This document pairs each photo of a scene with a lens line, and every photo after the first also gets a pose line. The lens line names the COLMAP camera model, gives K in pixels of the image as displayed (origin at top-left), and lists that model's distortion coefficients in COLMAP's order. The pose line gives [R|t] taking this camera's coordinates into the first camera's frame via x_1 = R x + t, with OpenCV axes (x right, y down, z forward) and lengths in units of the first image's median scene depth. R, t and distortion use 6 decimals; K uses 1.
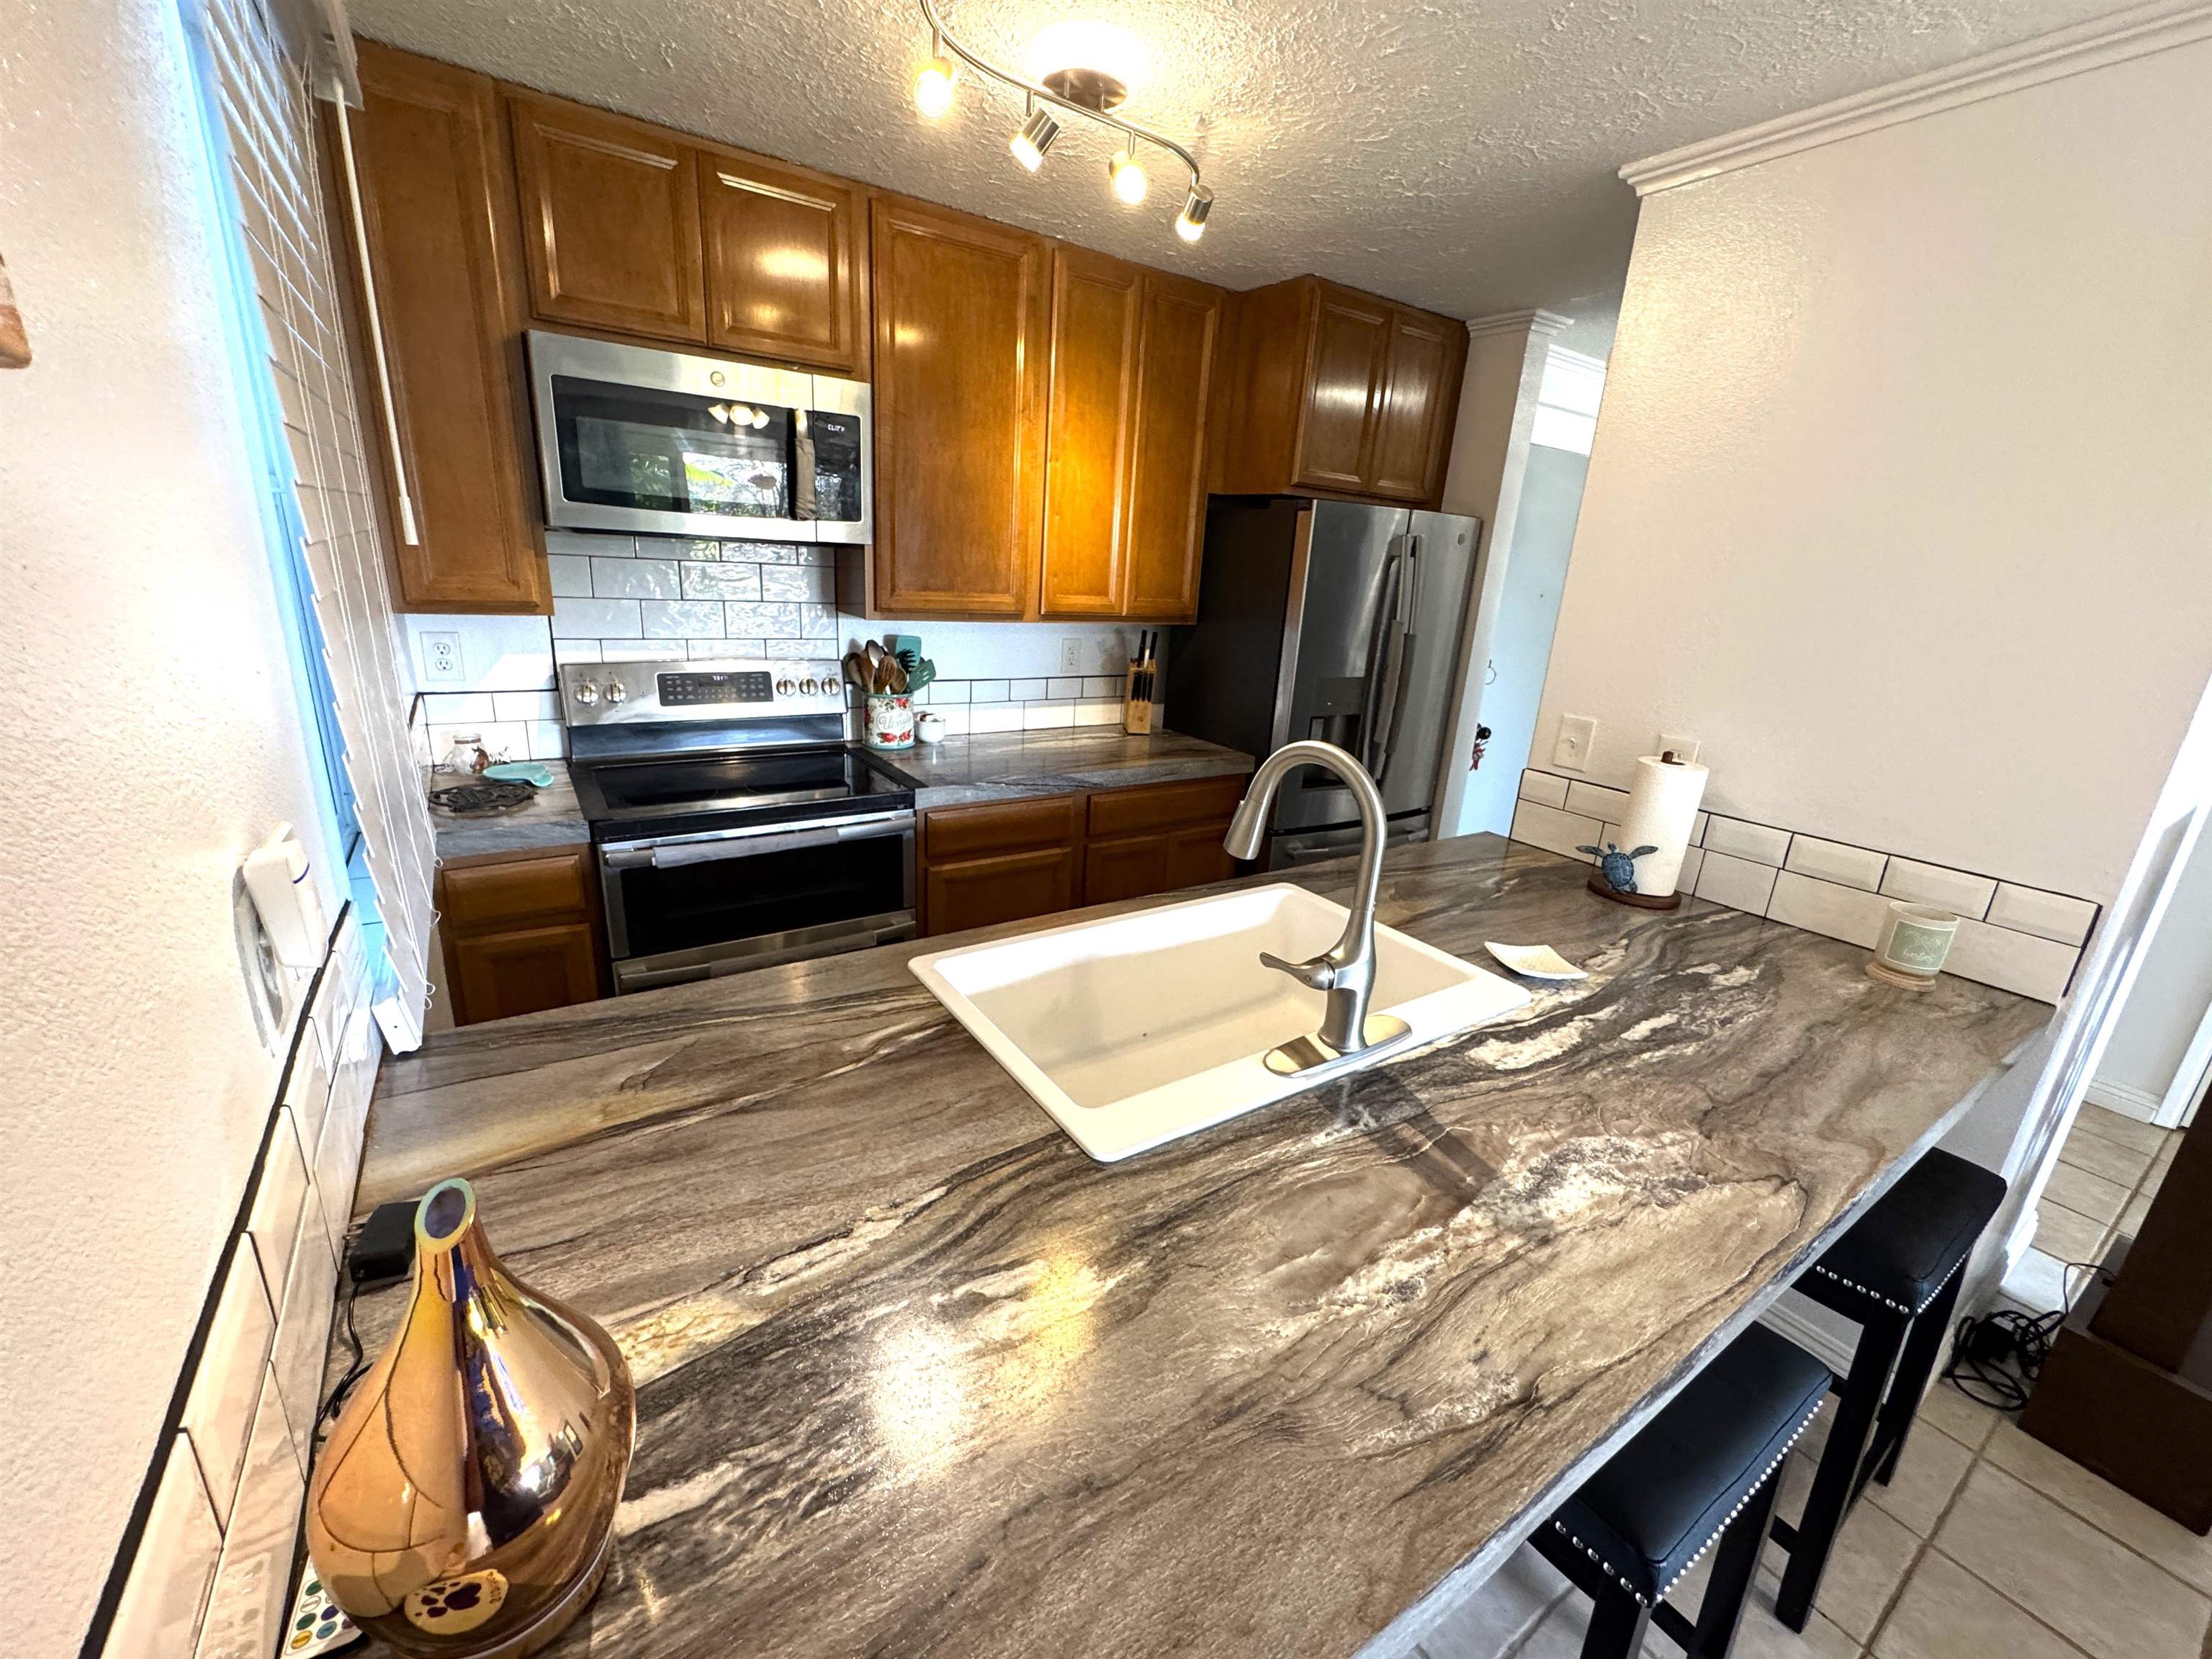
lens RADIAL K [[889.5, 0, 1110.1], [0, 889.5, 830.9], [0, 0, 1]] dist [-0.003521, 0.001033]
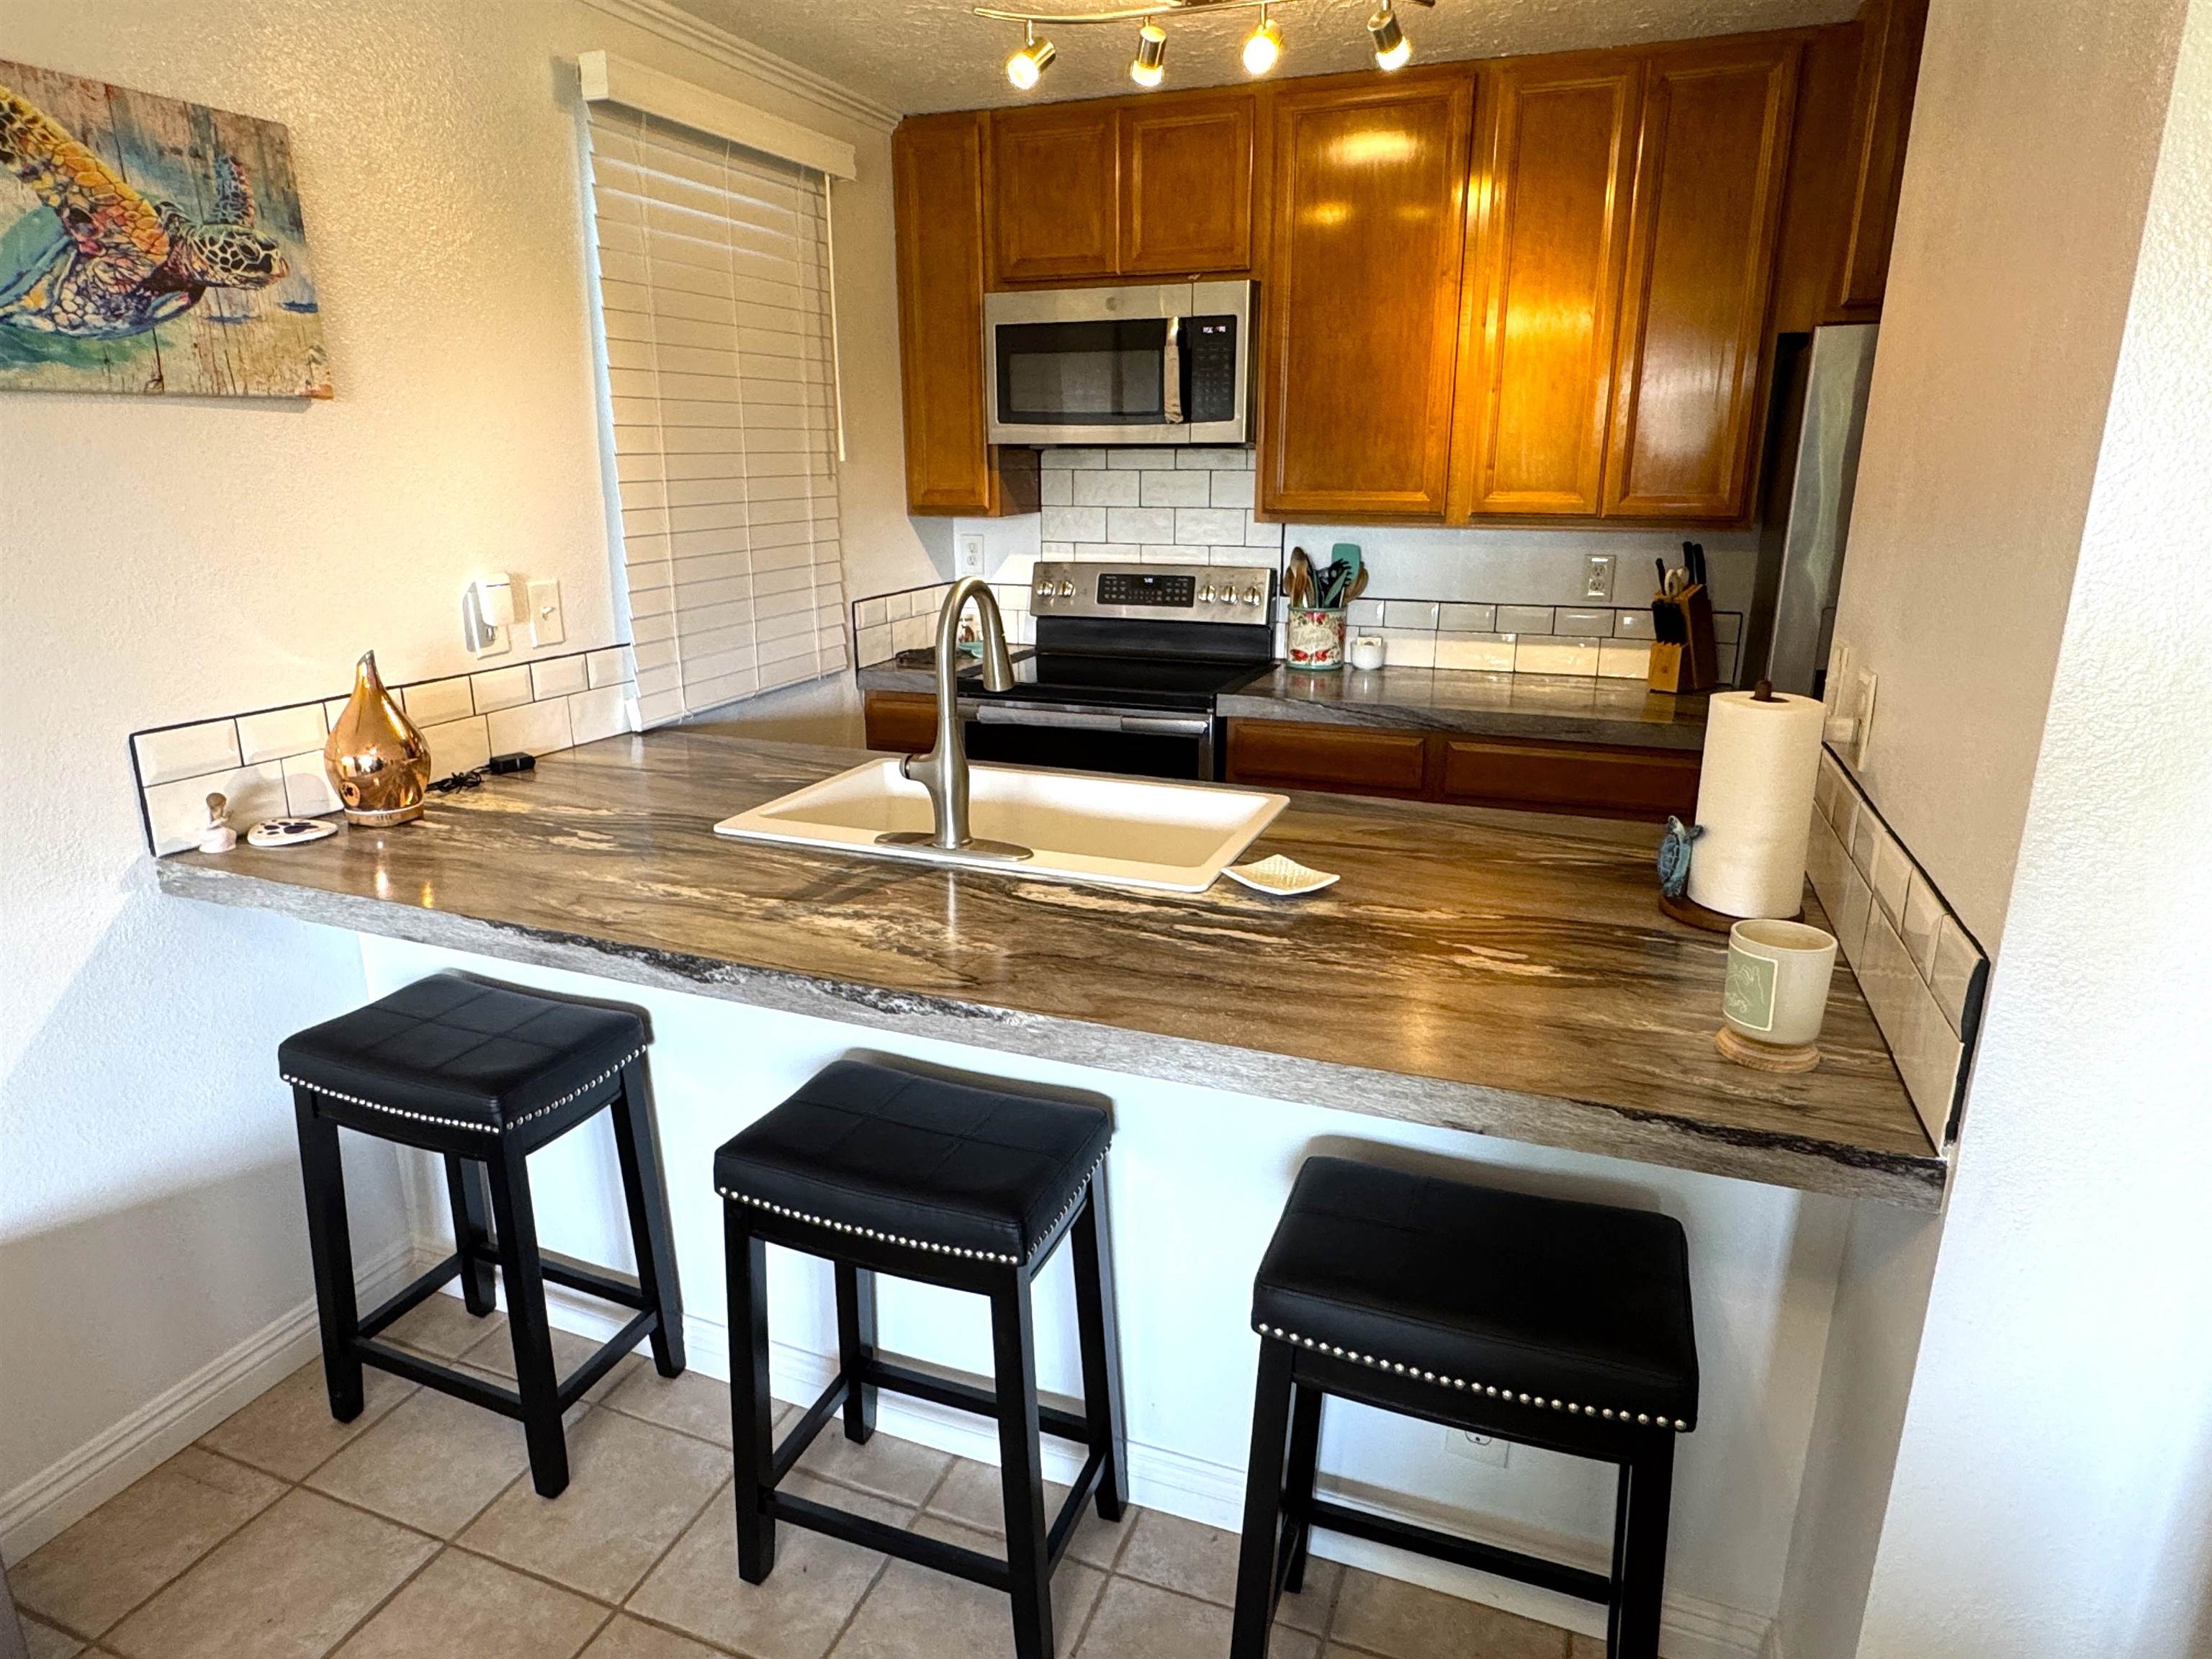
lens RADIAL K [[1329.3, 0, 1088.2], [0, 1329.3, 829.1], [0, 0, 1]] dist [0.000323, 0.000587]
pose [[0.564564, 0.165308, -0.808666, 1.112672], [-0.210430, 0.976190, 0.052643, 0.060979], [0.798114, 0.140447, 0.585908, 0.097544]]
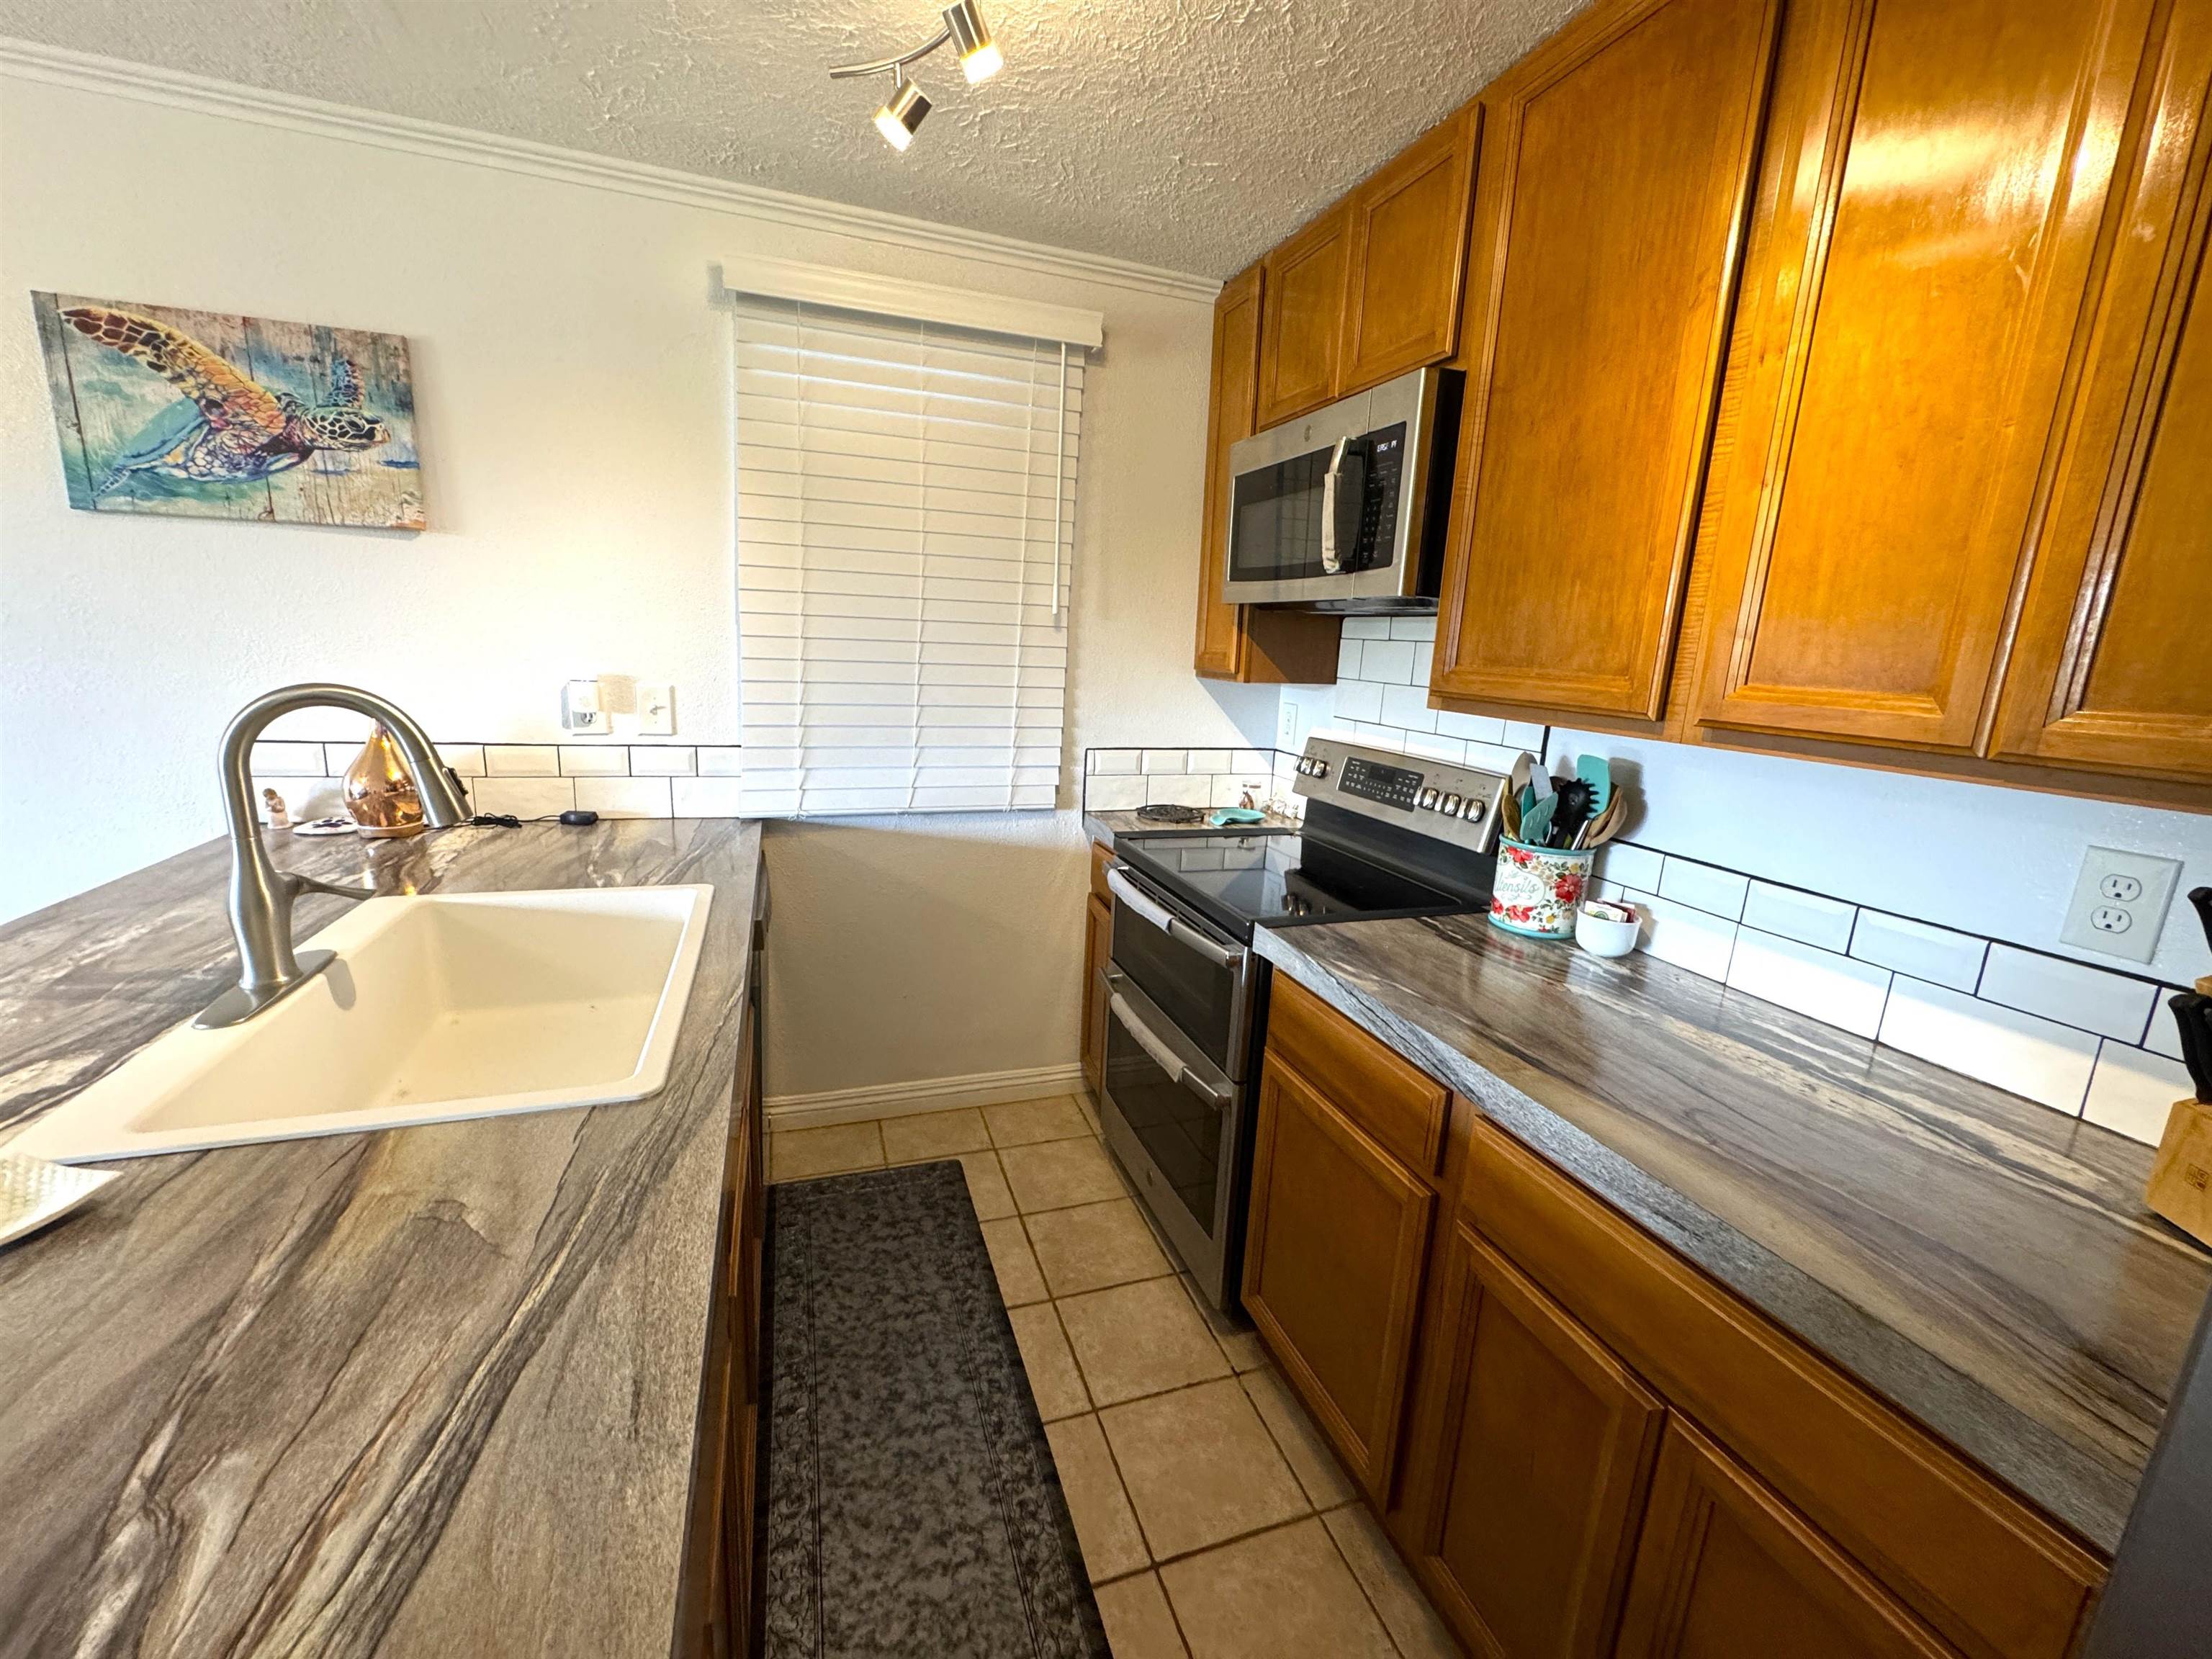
lens RADIAL K [[889.5, 0, 1101.6], [0, 889.5, 827.6], [0, 0, 1]] dist [-0.003521, 0.001033]
pose [[-0.253811, 0.130329, -0.958433, 0.610655], [-0.345922, 0.913116, 0.215773, -0.287763], [0.903282, 0.386309, -0.186675, 1.259698]]
